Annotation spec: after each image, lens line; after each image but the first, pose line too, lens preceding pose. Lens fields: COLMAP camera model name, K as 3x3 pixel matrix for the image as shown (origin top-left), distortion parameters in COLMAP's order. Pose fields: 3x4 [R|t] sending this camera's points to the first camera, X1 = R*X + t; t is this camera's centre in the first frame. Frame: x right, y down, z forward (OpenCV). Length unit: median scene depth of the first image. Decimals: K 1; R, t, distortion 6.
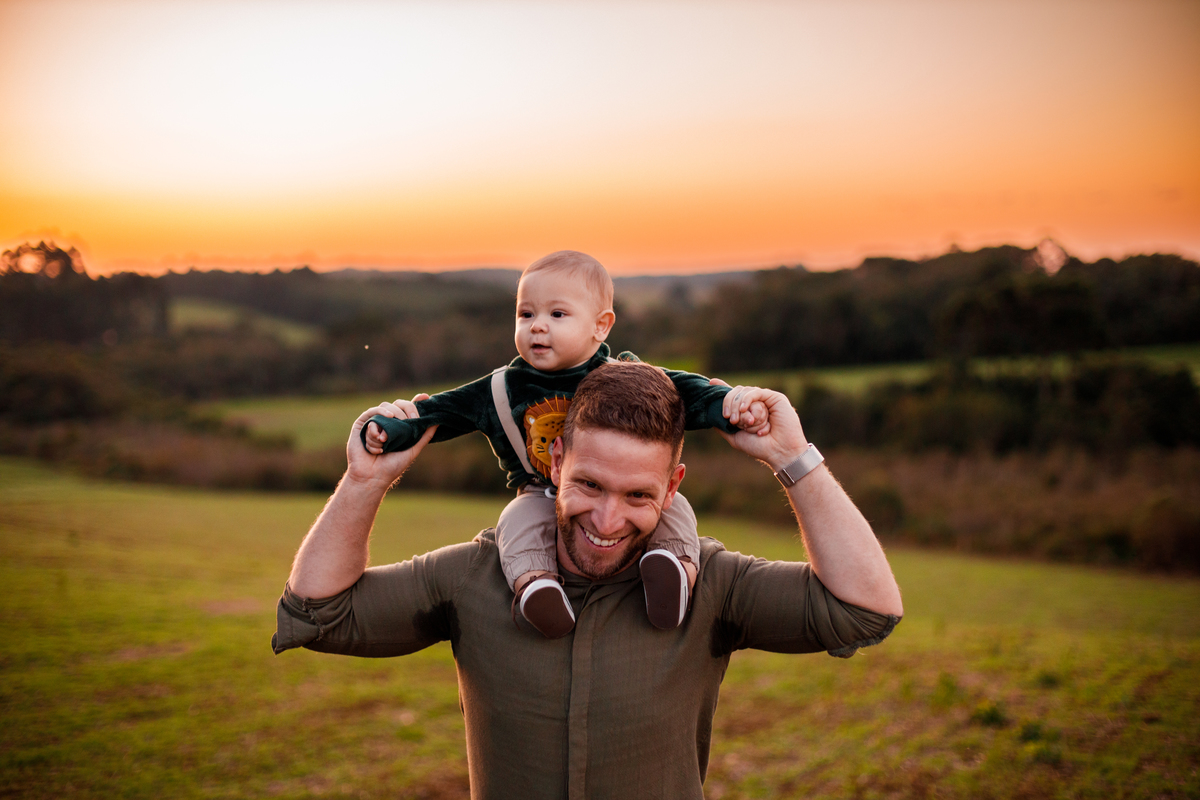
lens RADIAL K [[1824.6, 0, 600.0], [0, 1824.6, 400.0], [0, 0, 1]] dist [-0.131620, 0.021760]
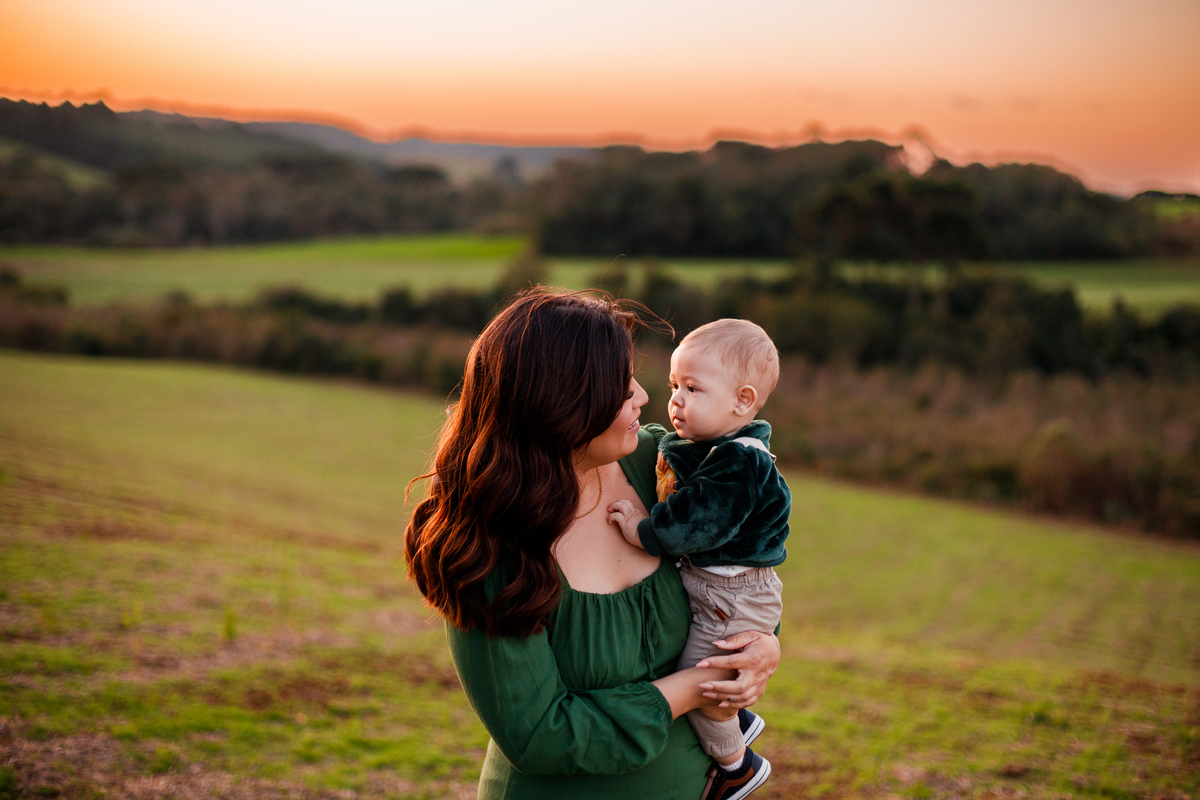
lens RADIAL K [[1824.6, 0, 600.0], [0, 1824.6, 400.0], [0, 0, 1]] dist [-0.131620, 0.021760]
pose [[0.991341, 0.068595, 0.111972, -0.007584], [-0.075554, 0.995387, 0.059134, 0.002302], [-0.107399, -0.067082, 0.991950, 0.103408]]
